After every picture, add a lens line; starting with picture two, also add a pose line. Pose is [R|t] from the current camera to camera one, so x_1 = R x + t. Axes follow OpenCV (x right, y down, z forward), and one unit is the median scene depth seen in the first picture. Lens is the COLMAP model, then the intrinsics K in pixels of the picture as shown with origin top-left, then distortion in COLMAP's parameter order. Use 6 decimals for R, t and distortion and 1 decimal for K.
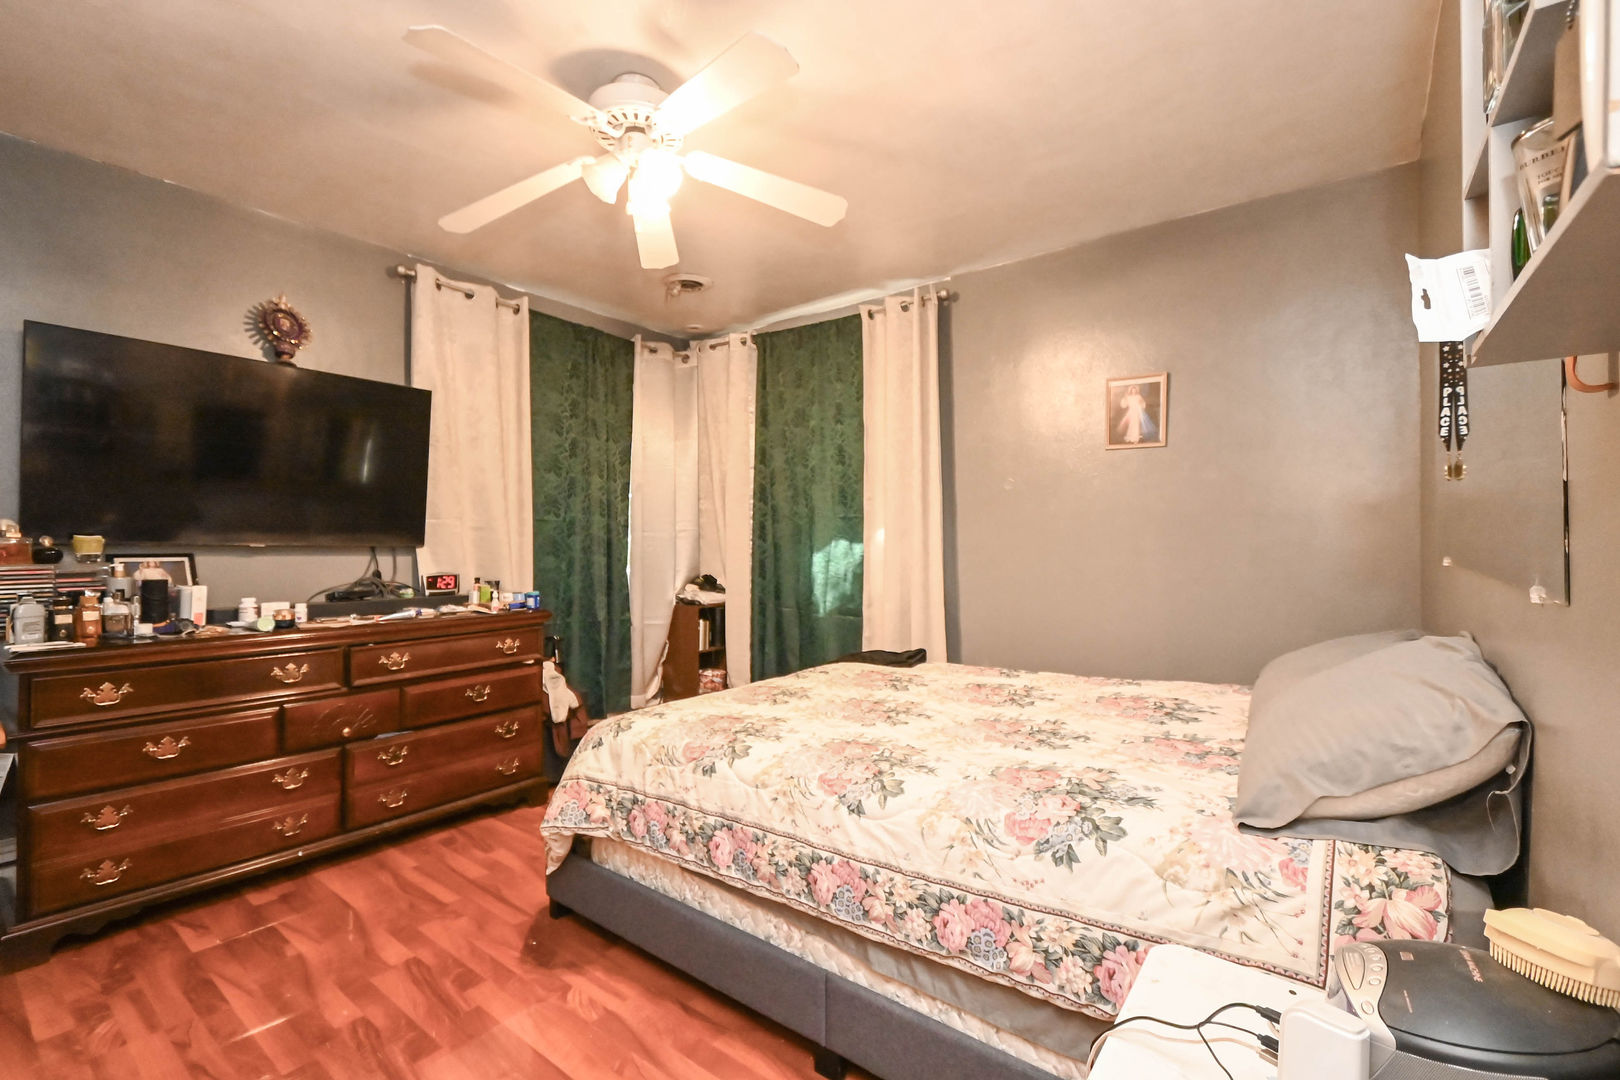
lens RADIAL K [[722.4, 0, 805.2], [0, 722.4, 543.2], [0, 0, 1]] dist [0.007137, -0.004602]
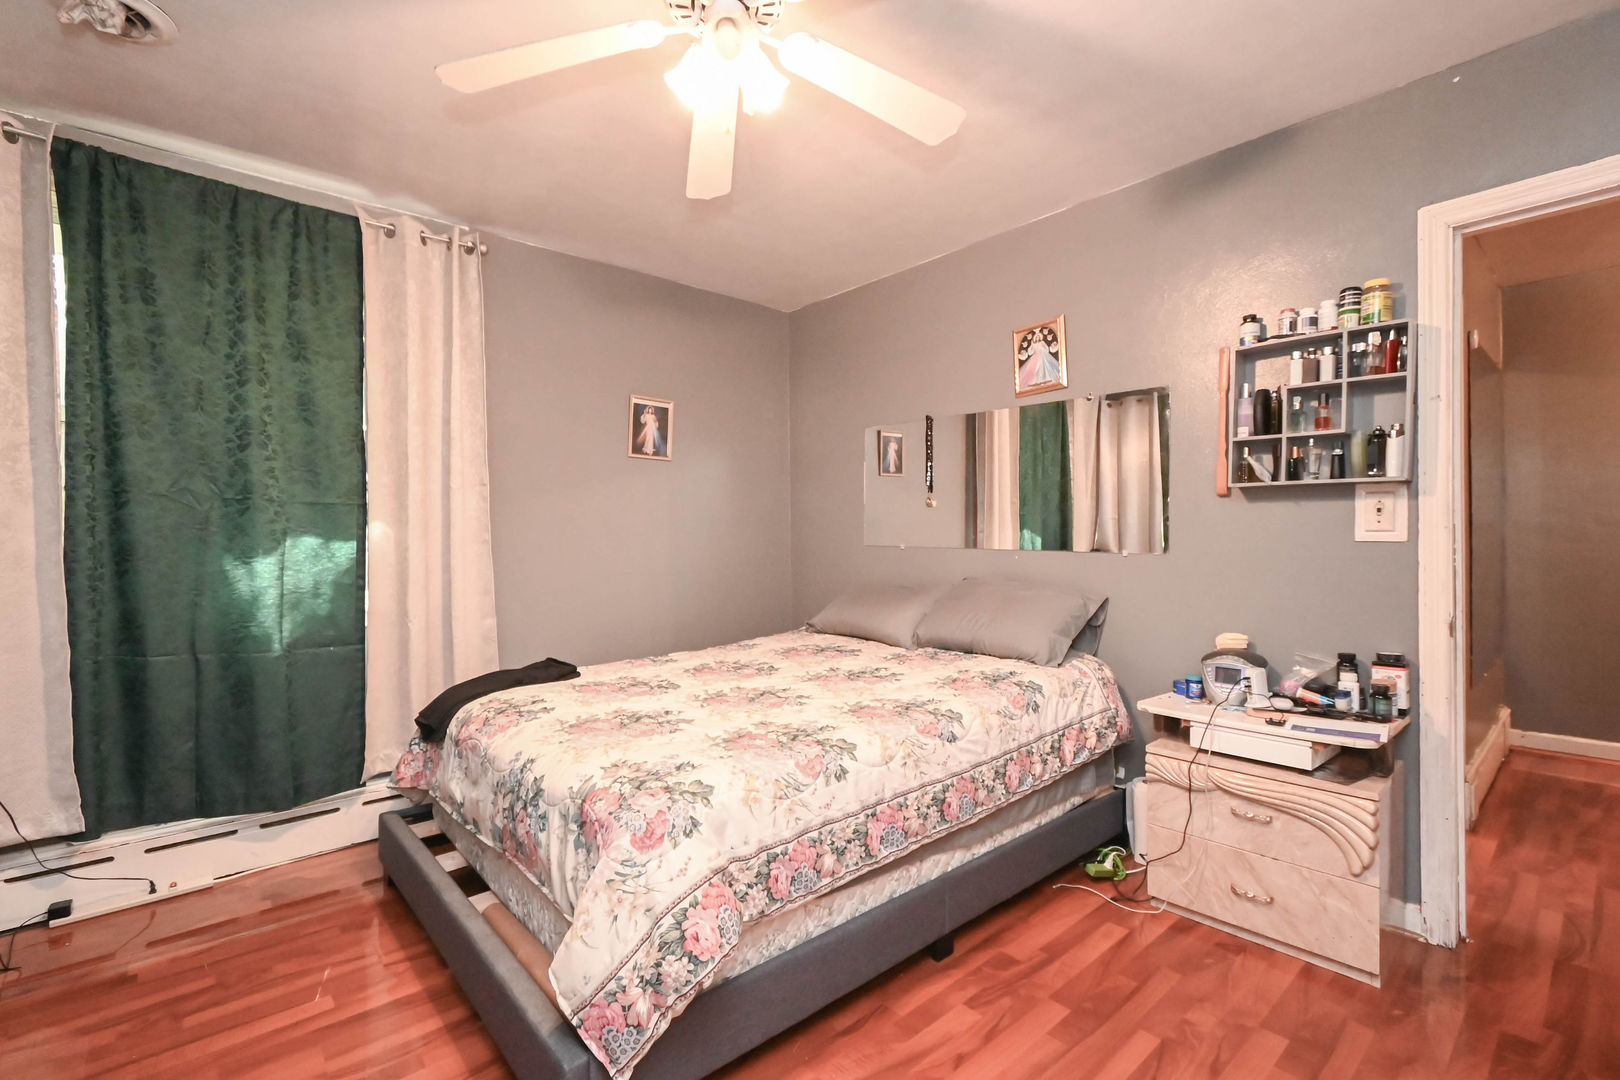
lens RADIAL K [[722.4, 0, 804.2], [0, 722.4, 540.4], [0, 0, 1]] dist [0.007137, -0.004602]
pose [[0.180010, -0.006402, 0.983644, -1.090834], [0.006126, 0.999967, 0.005387, -0.003007], [-0.983646, 0.005056, 0.180043, 0.875543]]
